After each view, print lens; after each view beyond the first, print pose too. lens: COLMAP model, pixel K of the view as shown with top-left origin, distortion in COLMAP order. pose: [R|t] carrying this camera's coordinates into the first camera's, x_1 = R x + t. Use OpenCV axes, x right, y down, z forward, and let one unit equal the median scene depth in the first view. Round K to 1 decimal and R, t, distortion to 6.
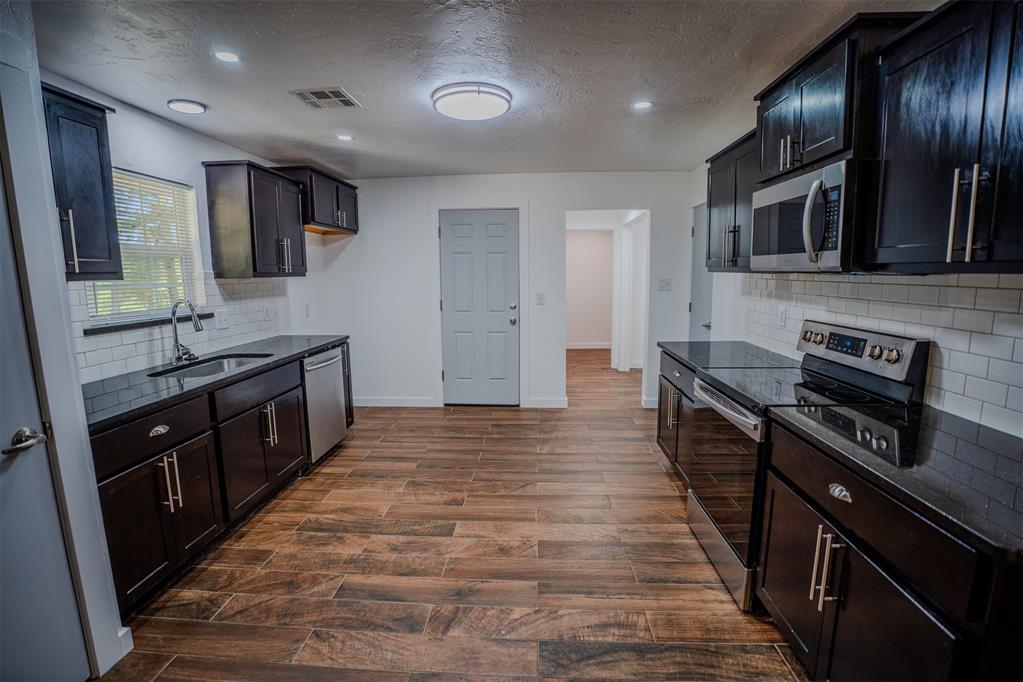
lens RADIAL K [[470.0, 0, 513.5], [0, 470.0, 337.4], [0, 0, 1]] dist [-0.054275, 0.004502]
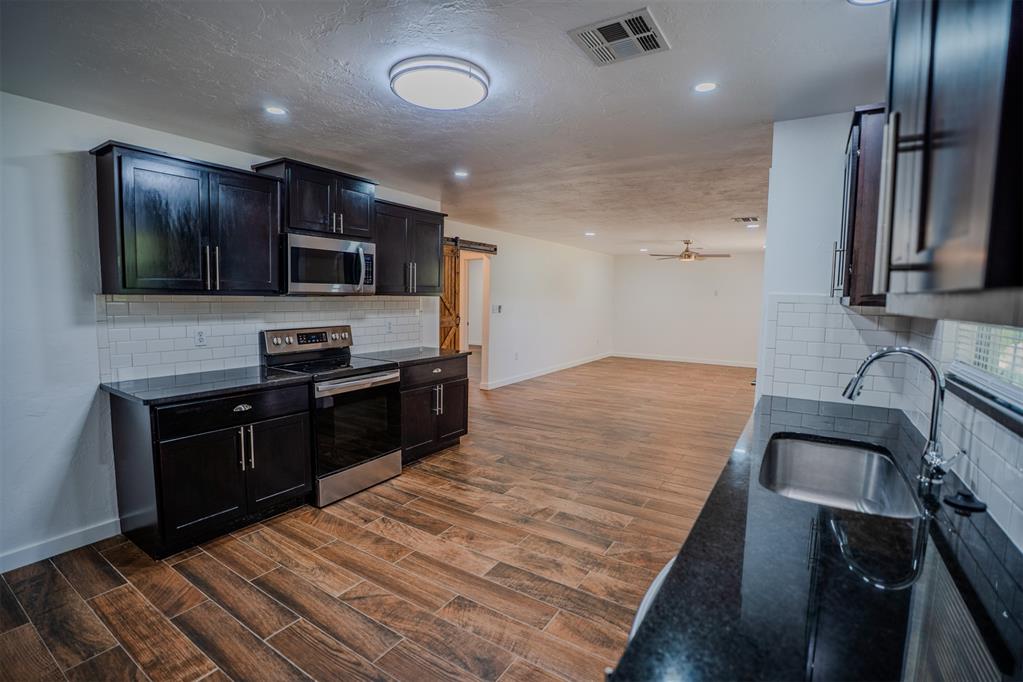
lens RADIAL K [[470.0, 0, 511.0], [0, 470.0, 339.6], [0, 0, 1]] dist [-0.054275, 0.004502]
pose [[-0.867388, -0.046417, 0.495464, -0.650245], [0.064552, 0.976733, 0.204513, -0.243003], [-0.493429, 0.209375, -0.844210, 1.808722]]
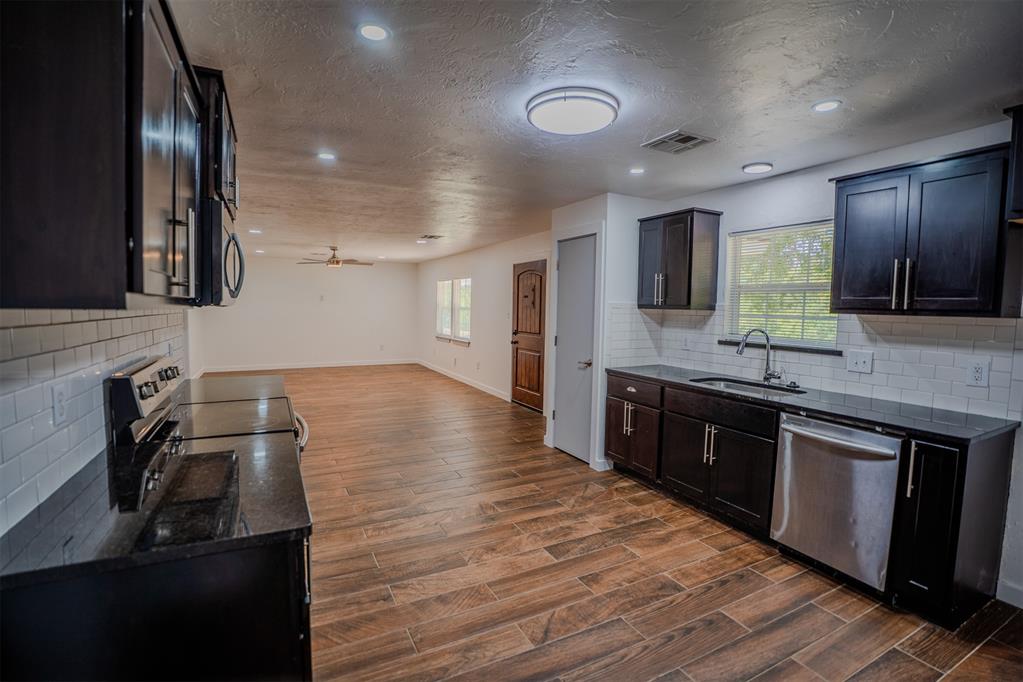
lens RADIAL K [[470.0, 0, 505.9], [0, 470.0, 343.4], [0, 0, 1]] dist [-0.054275, 0.004502]
pose [[-0.866901, 0.038121, -0.497020, 0.489868], [-0.073260, 0.976501, 0.202677, -0.264555], [0.493067, 0.212113, -0.843738, 1.863371]]
